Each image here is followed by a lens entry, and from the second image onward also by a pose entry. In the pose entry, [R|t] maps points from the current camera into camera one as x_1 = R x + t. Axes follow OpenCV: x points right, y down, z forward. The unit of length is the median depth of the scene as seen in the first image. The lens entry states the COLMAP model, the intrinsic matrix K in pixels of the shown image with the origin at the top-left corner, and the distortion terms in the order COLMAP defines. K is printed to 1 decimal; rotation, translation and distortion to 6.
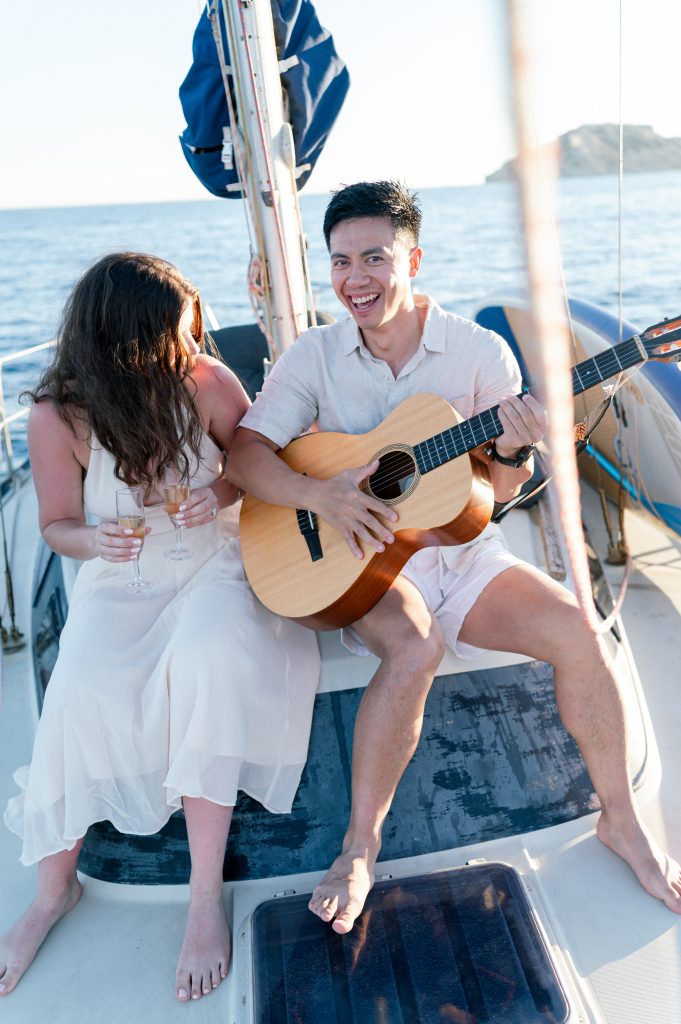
lens RADIAL K [[914.6, 0, 340.5], [0, 914.6, 512.0], [0, 0, 1]] dist [0.006800, 0.010476]
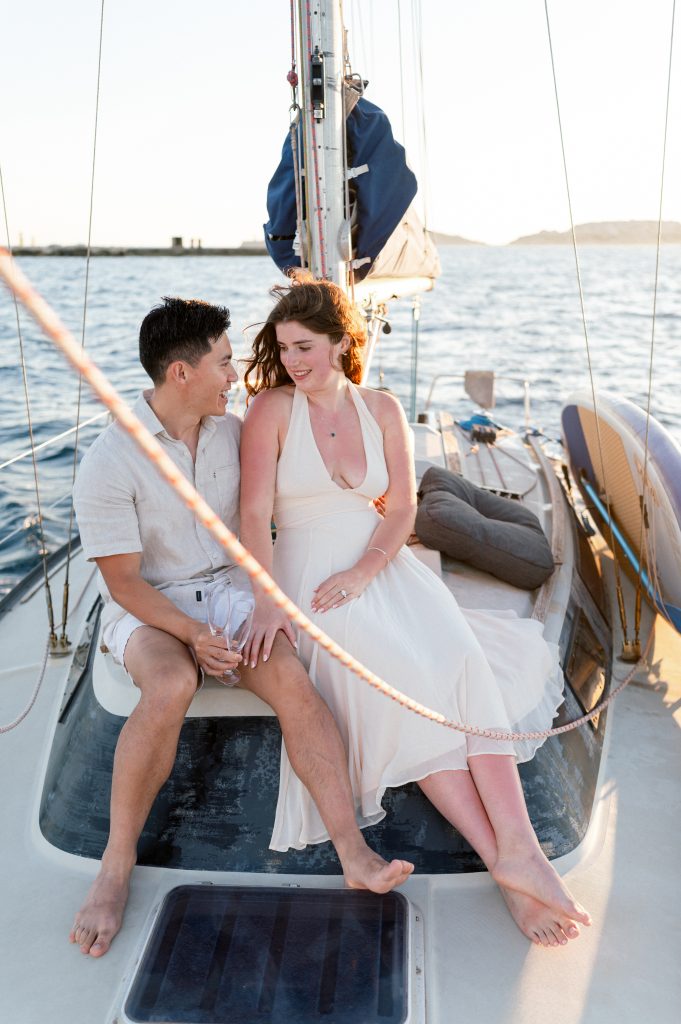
lens RADIAL K [[914.6, 0, 340.5], [0, 914.6, 512.0], [0, 0, 1]] dist [0.006800, 0.010476]
pose [[0.981038, 0.127687, -0.145811, 0.137599], [-0.140274, 0.986912, -0.079545, 0.022579], [0.133746, 0.098491, 0.986109, -0.081619]]
